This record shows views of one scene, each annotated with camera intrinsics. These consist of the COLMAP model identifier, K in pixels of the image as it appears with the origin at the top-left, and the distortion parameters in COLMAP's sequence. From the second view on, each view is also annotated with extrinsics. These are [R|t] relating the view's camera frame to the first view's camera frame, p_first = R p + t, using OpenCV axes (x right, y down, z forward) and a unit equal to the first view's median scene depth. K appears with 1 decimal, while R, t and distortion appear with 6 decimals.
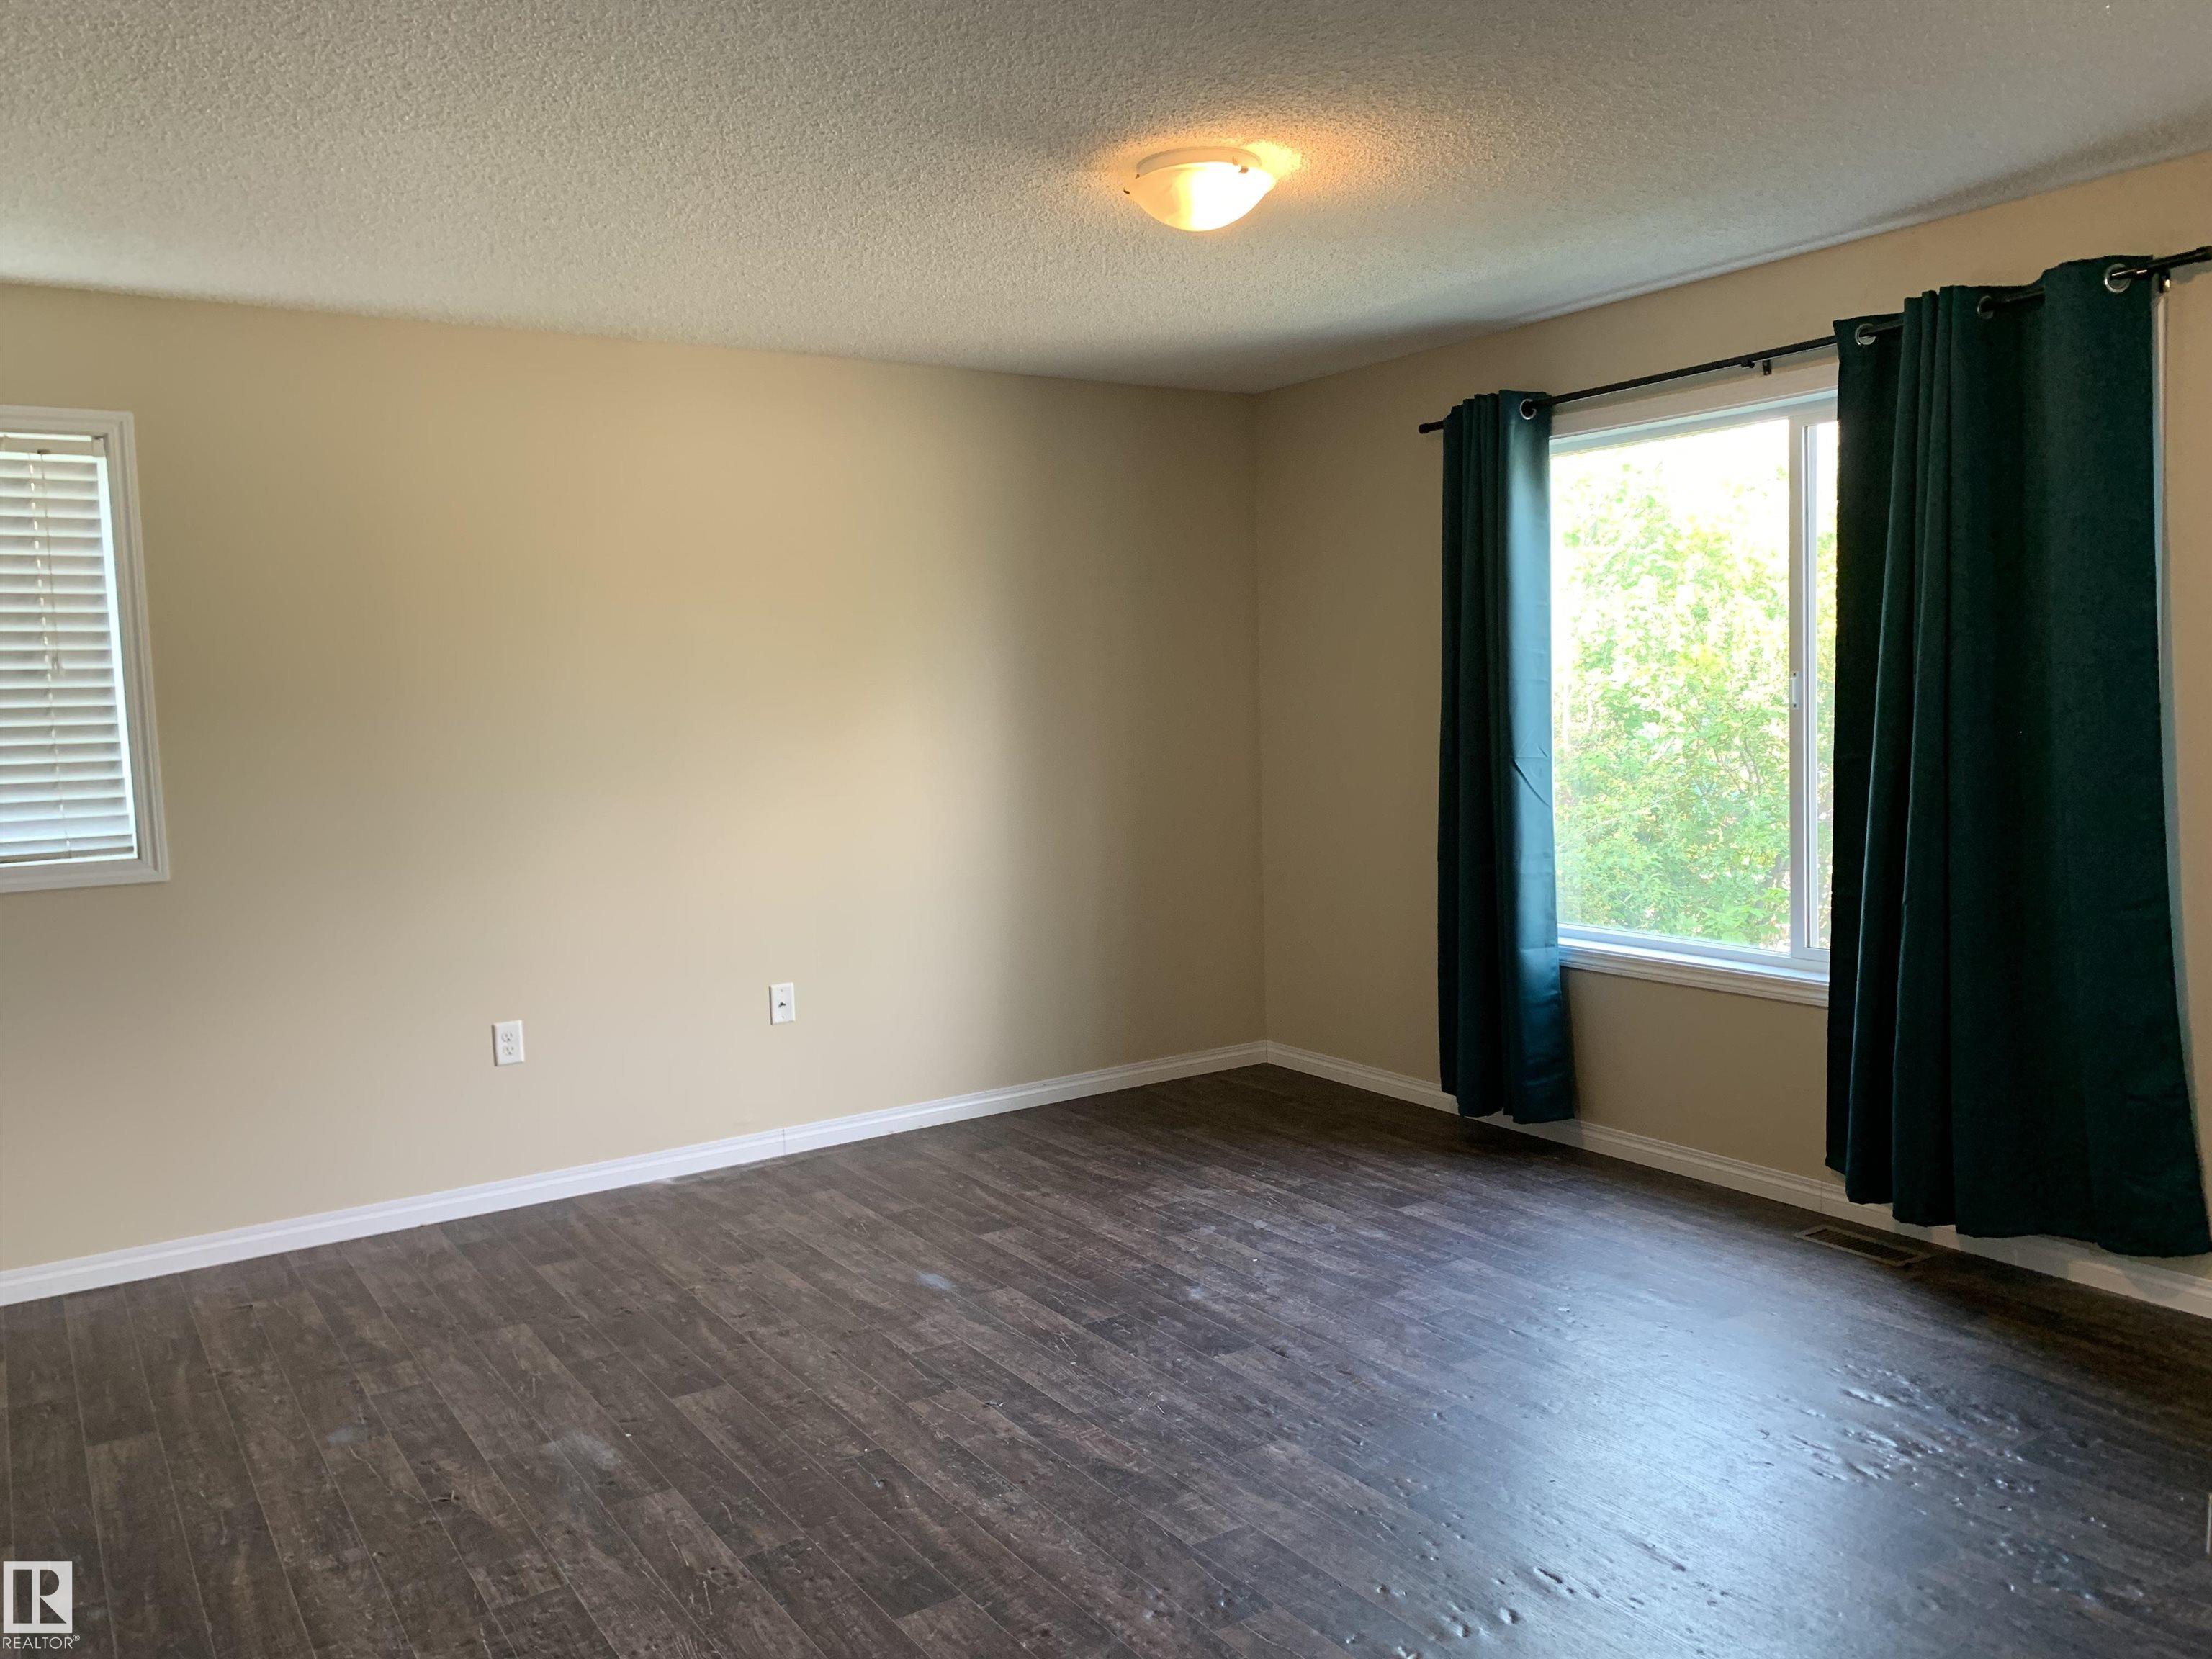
lens RADIAL K [[1676.2, 0, 1103.2], [0, 1676.2, 794.7], [0, 0, 1]] dist [0.027784, -0.026840]
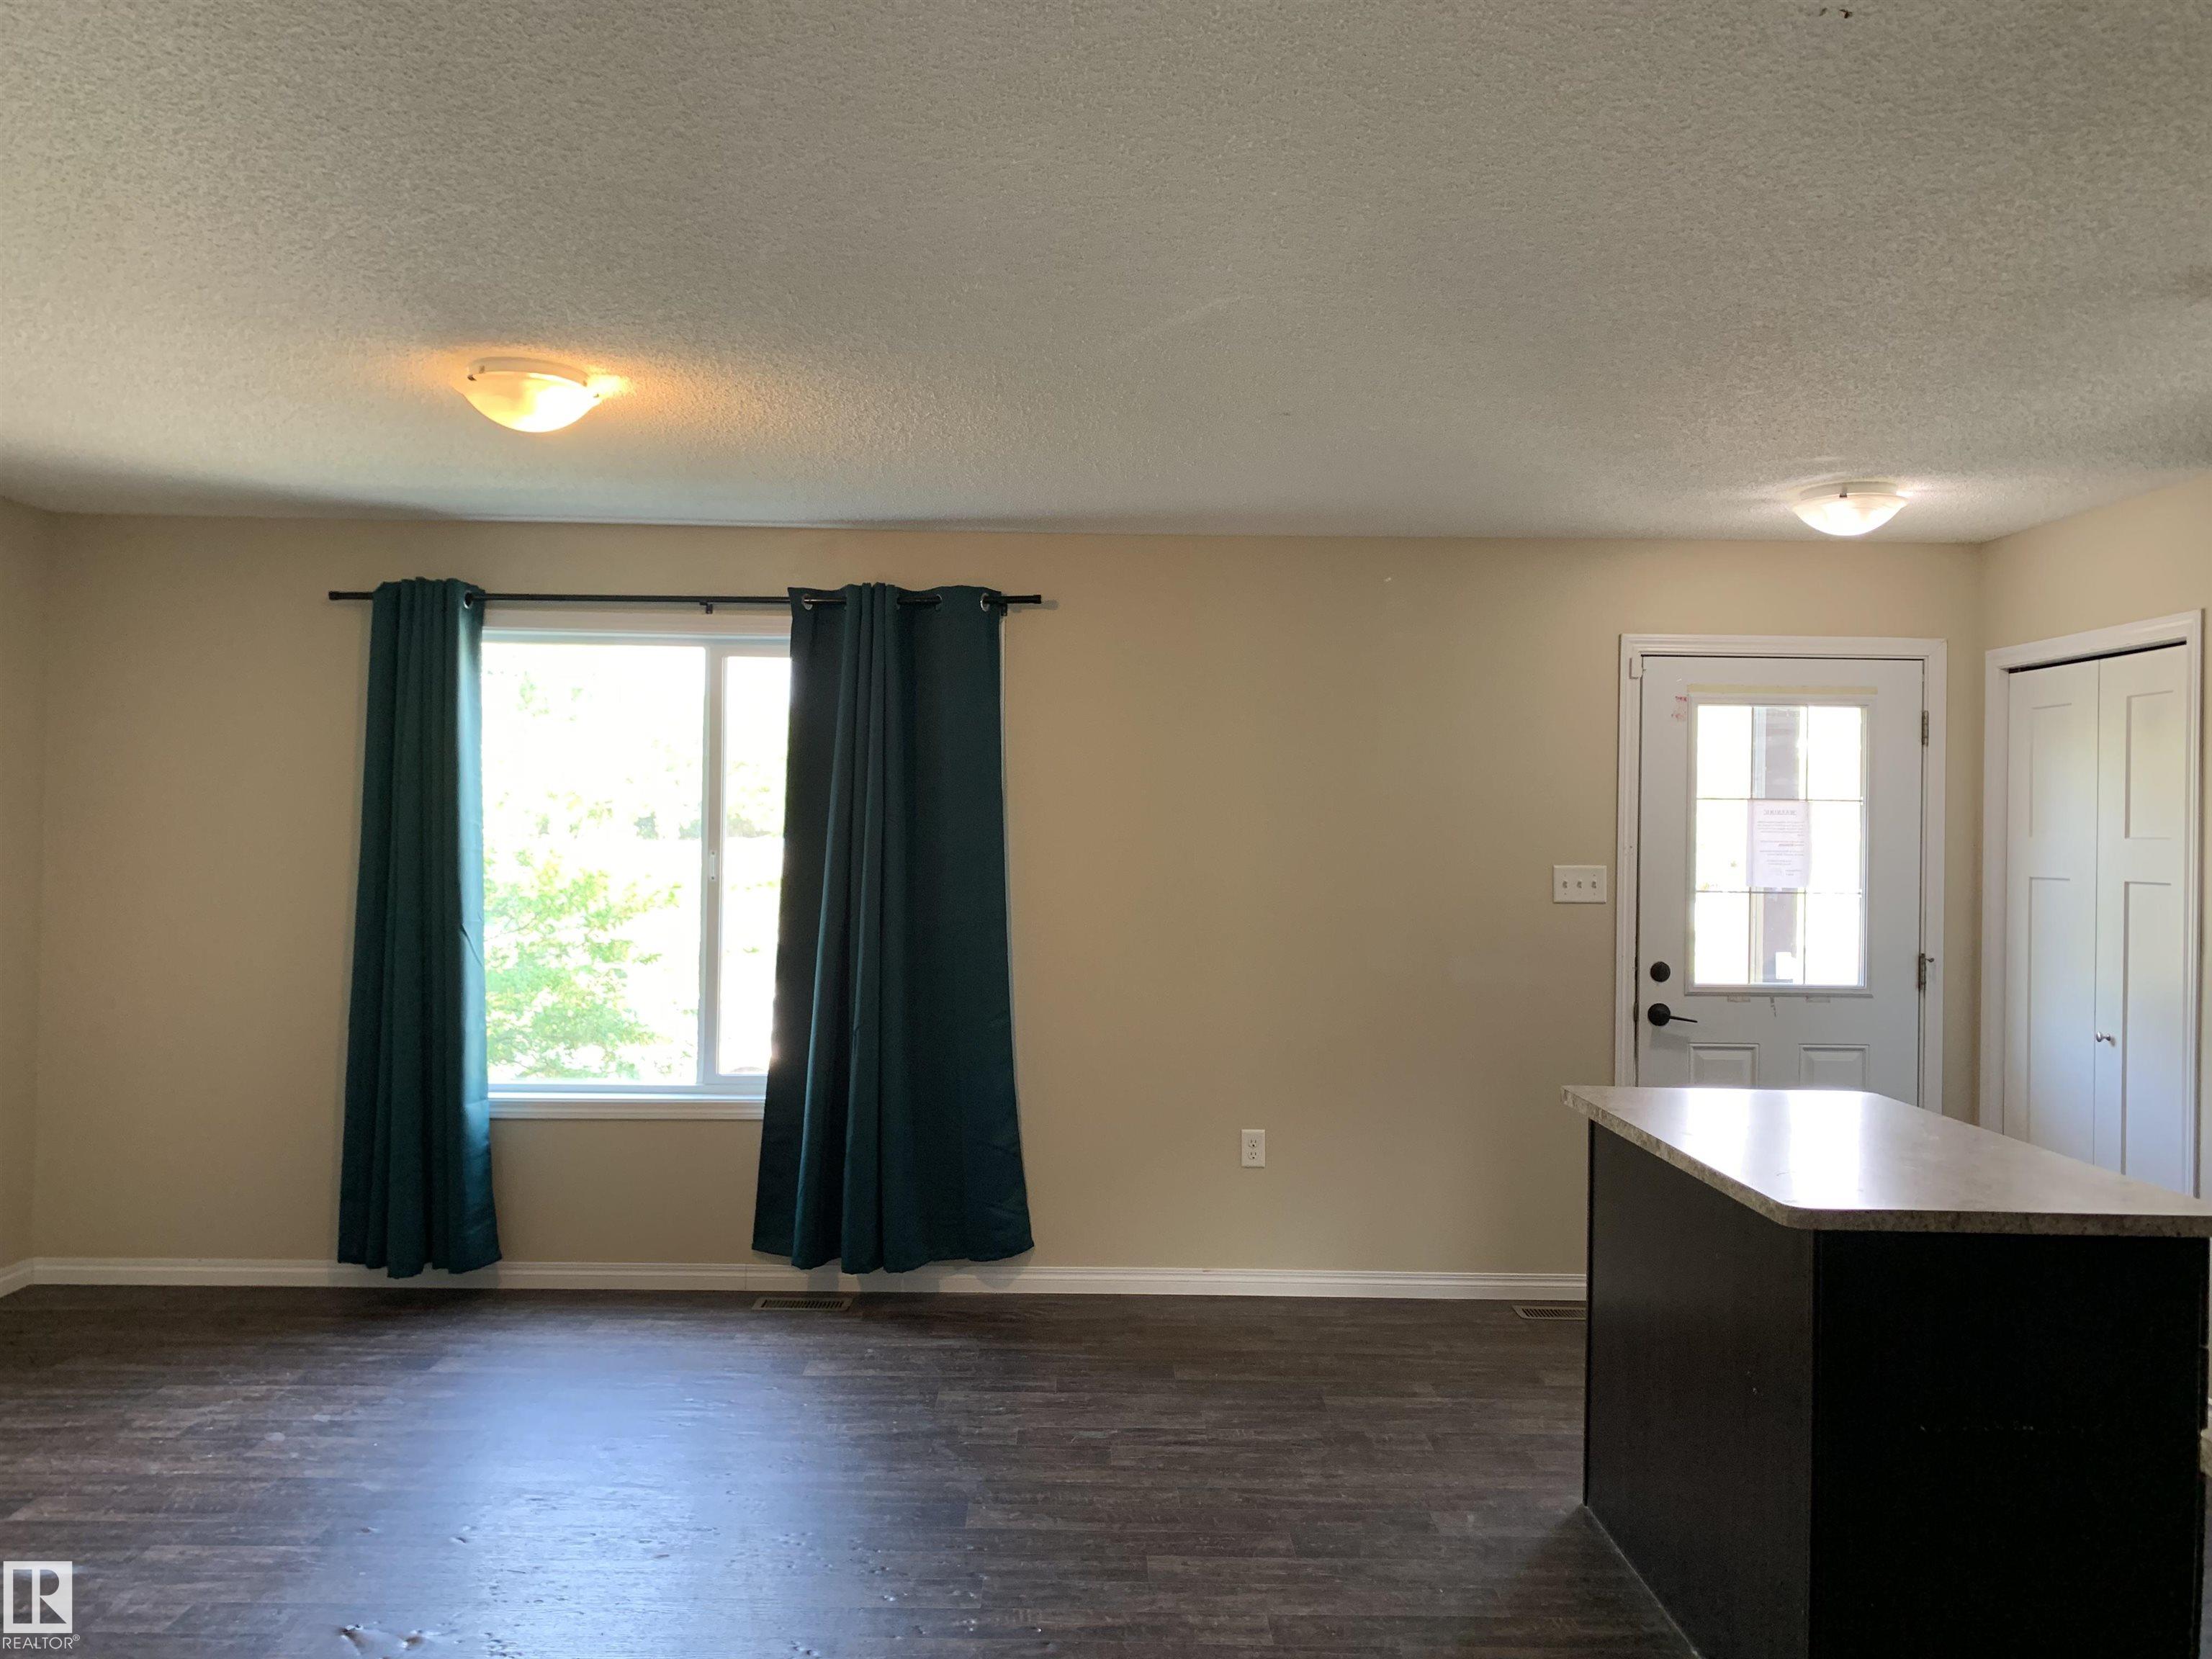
lens RADIAL K [[1676.2, 0, 1096.8], [0, 1676.2, 822.6], [0, 0, 1]] dist [0.027784, -0.026840]
pose [[0.542048, 0.043450, 0.839223, -0.495071], [0.022944, 0.997525, -0.066466, -0.006395], [-0.840034, 0.055282, 0.539710, 0.101730]]
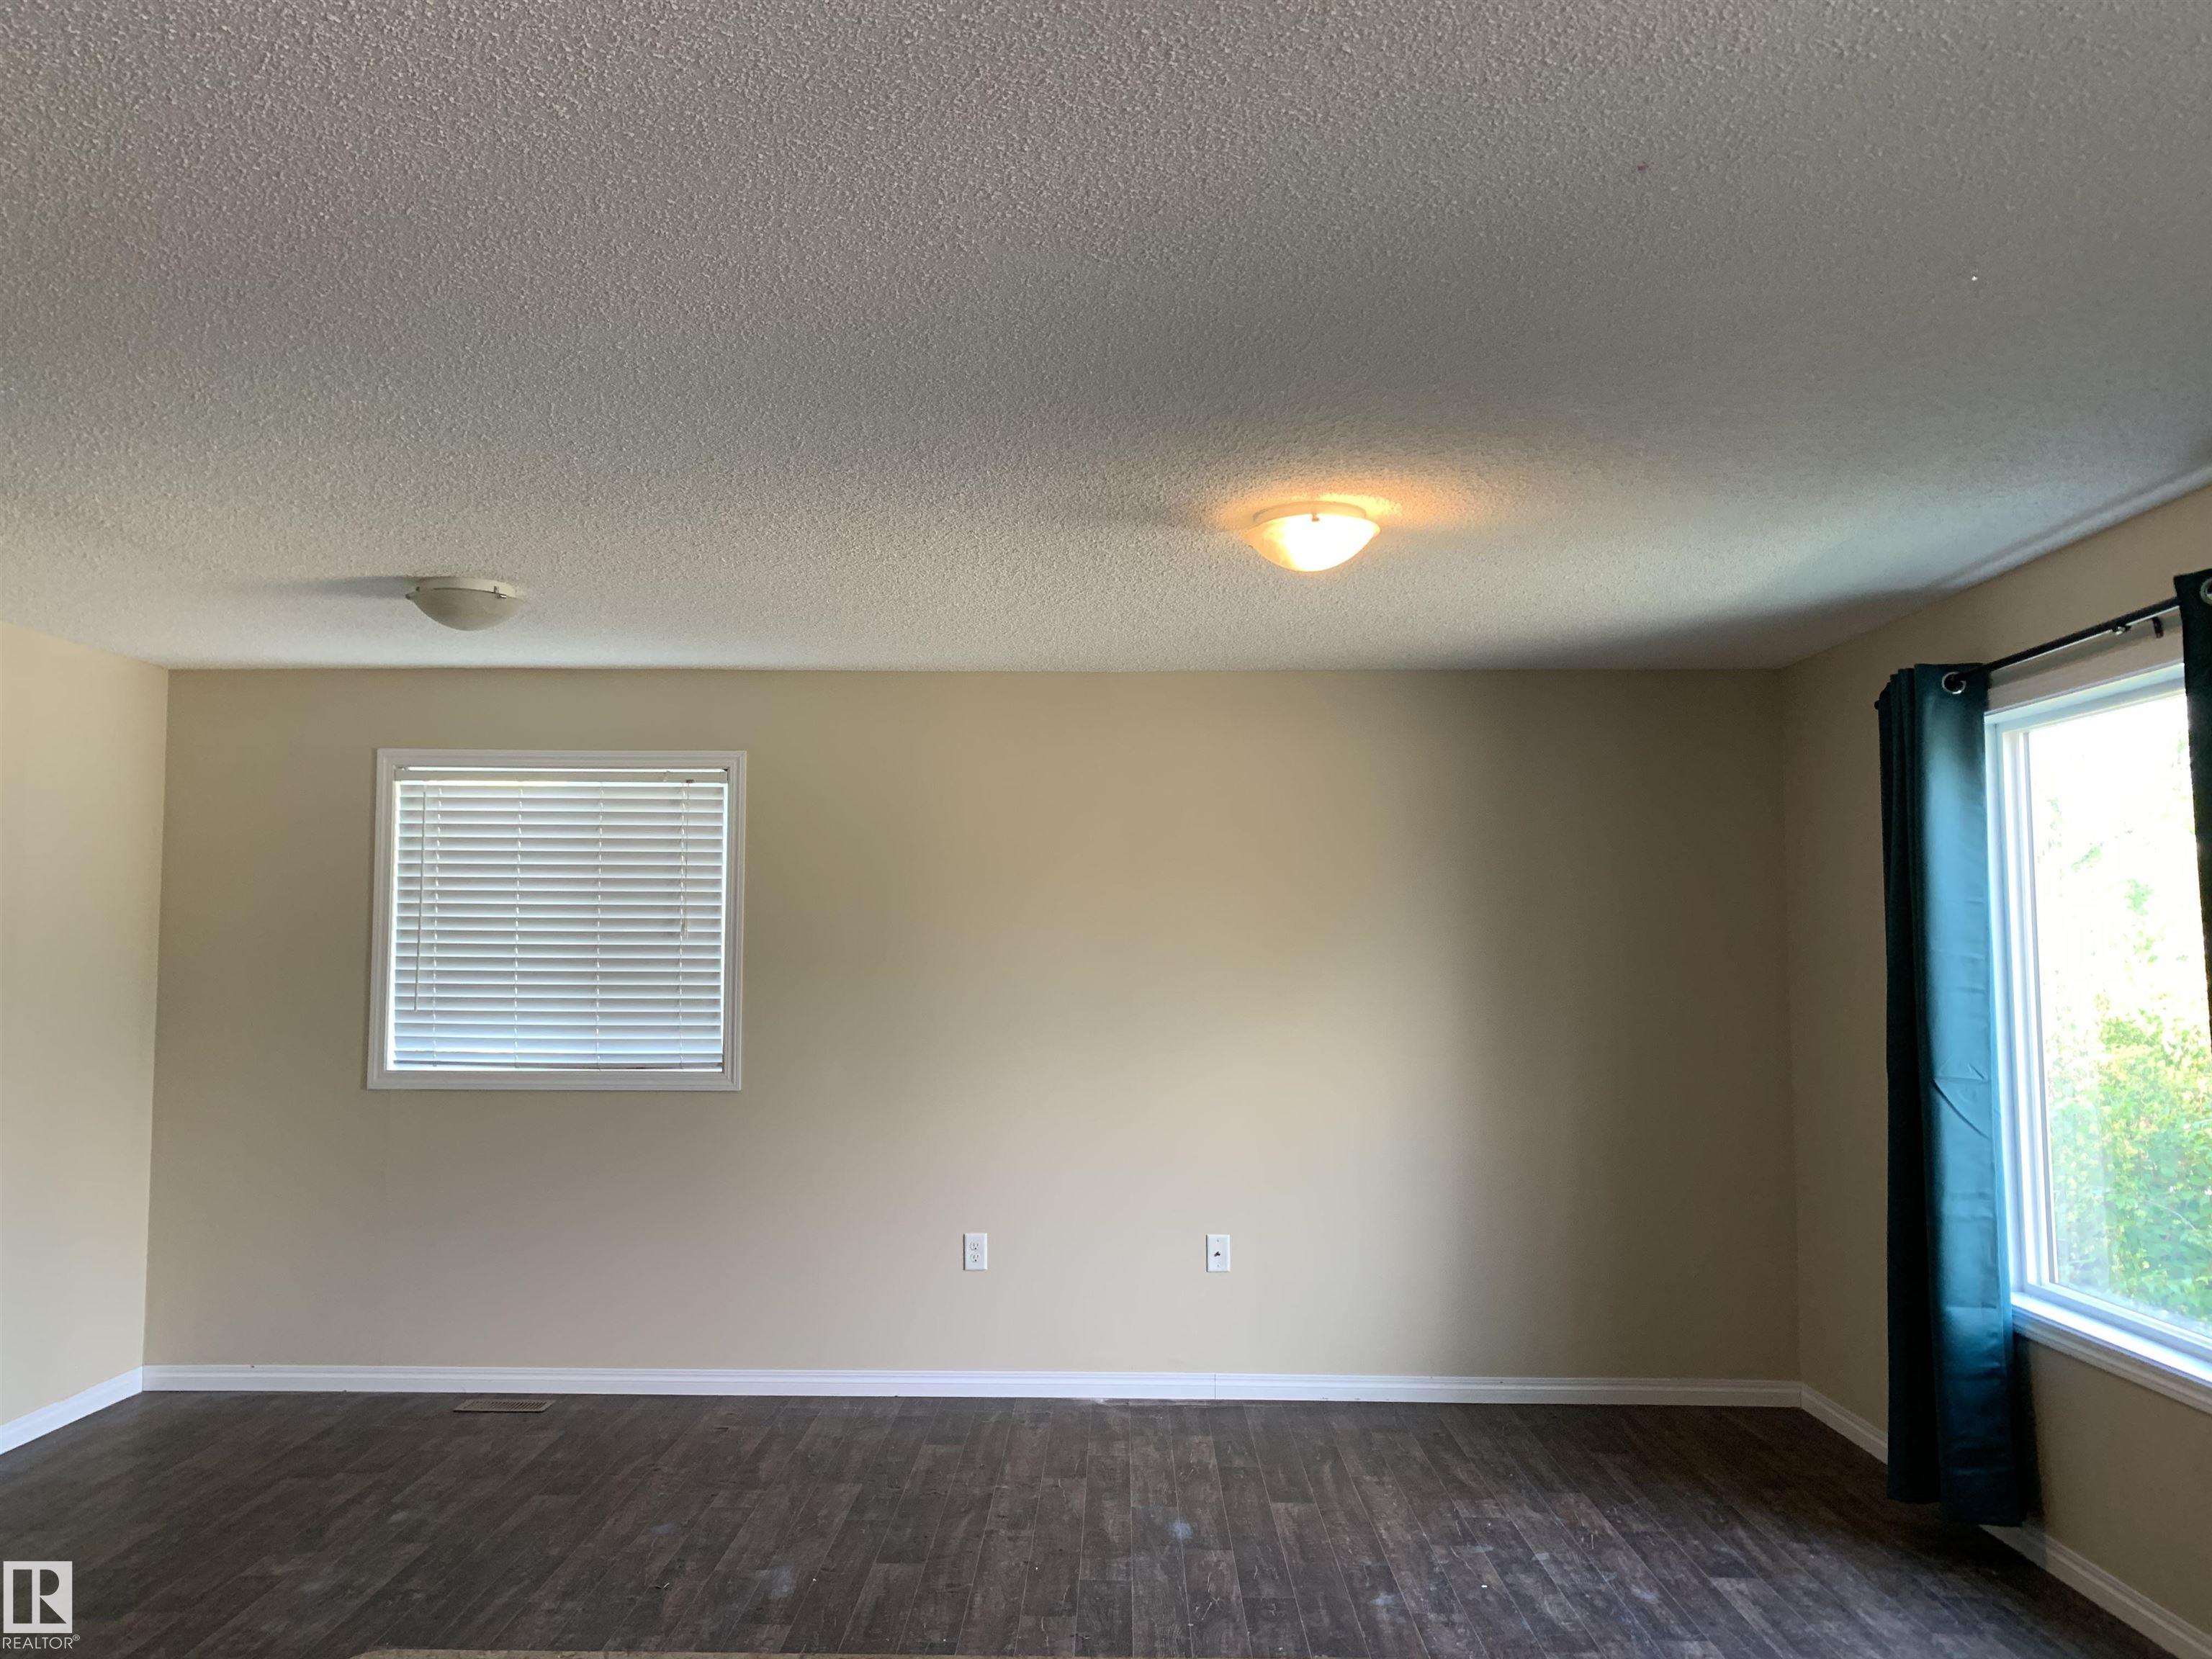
lens RADIAL K [[1676.2, 0, 1108.0], [0, 1676.2, 777.3], [0, 0, 1]] dist [0.027784, -0.026840]
pose [[0.826951, -0.024799, -0.561727, 0.443753], [-0.068009, 0.987281, -0.143706, -0.023109], [0.558146, 0.157040, 0.814746, 0.028310]]
